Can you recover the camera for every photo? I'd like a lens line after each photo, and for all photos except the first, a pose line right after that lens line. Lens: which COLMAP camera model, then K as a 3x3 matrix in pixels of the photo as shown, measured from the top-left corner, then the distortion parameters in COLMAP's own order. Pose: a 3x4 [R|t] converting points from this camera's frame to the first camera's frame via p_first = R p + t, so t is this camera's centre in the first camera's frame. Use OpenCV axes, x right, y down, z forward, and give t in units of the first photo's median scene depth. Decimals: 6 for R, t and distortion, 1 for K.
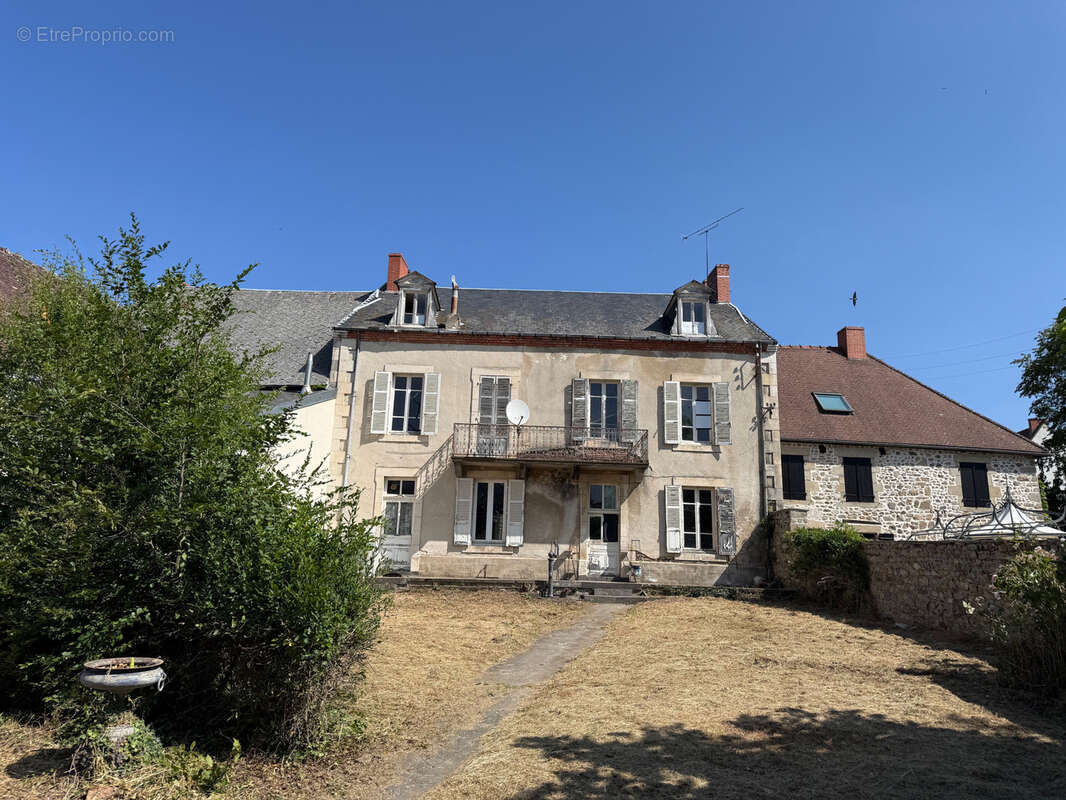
lens RADIAL K [[738.5, 0, 531.0], [0, 738.5, 399.9], [0, 0, 1]] dist [0.135057, -0.168049]
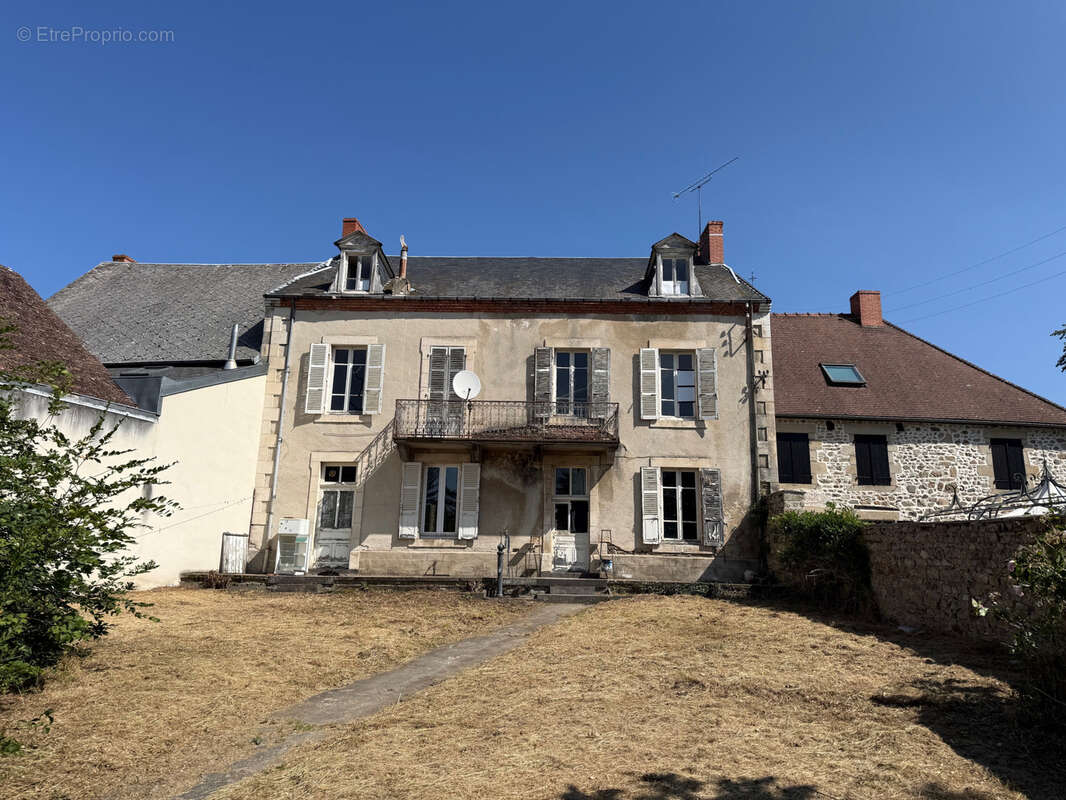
lens RADIAL K [[738.5, 0, 531.0], [0, 738.5, 399.9], [0, 0, 1]] dist [0.135057, -0.168049]
pose [[0.999019, -0.017810, -0.040554, 0.087629], [0.017889, 0.999839, 0.001571, 0.032515], [0.040519, -0.002295, 0.999176, 0.126329]]
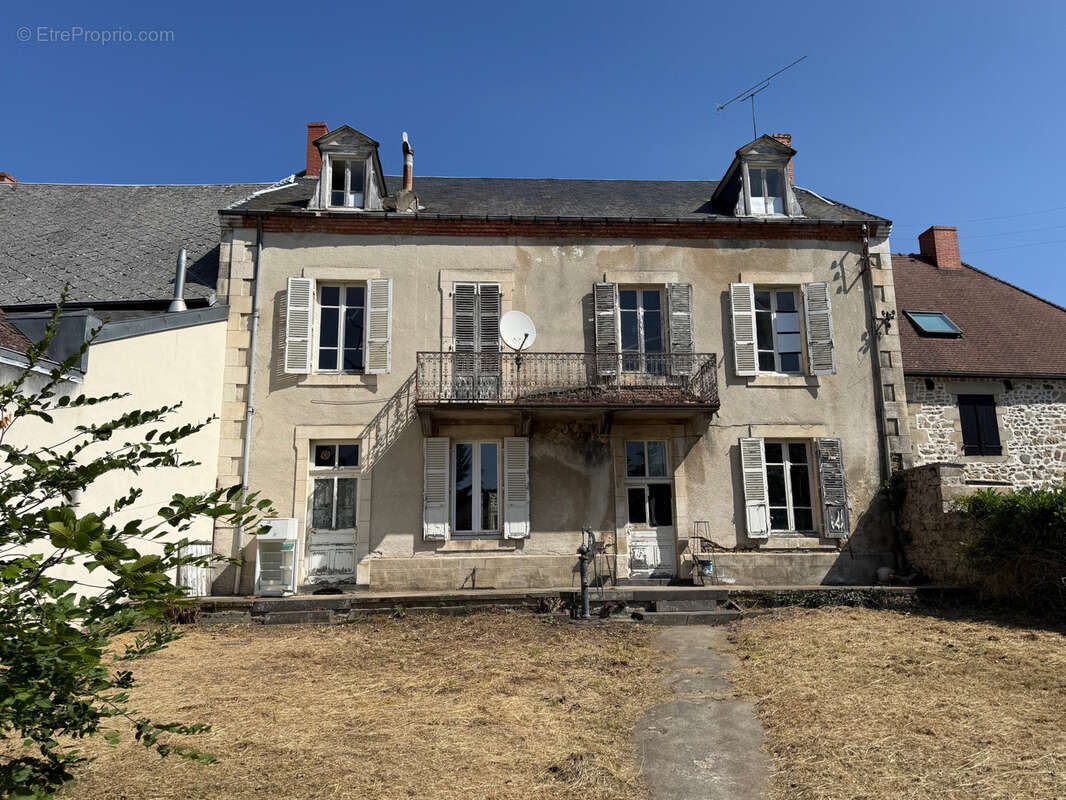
lens RADIAL K [[783.1, 0, 532.0], [0, 783.1, 403.4], [0, 0, 1]] dist [0.171657, -0.320329]
pose [[0.997774, -0.032292, 0.058351, -0.044320], [0.030332, 0.998955, 0.034175, 0.053982], [-0.059394, -0.032329, 0.997711, 0.304252]]
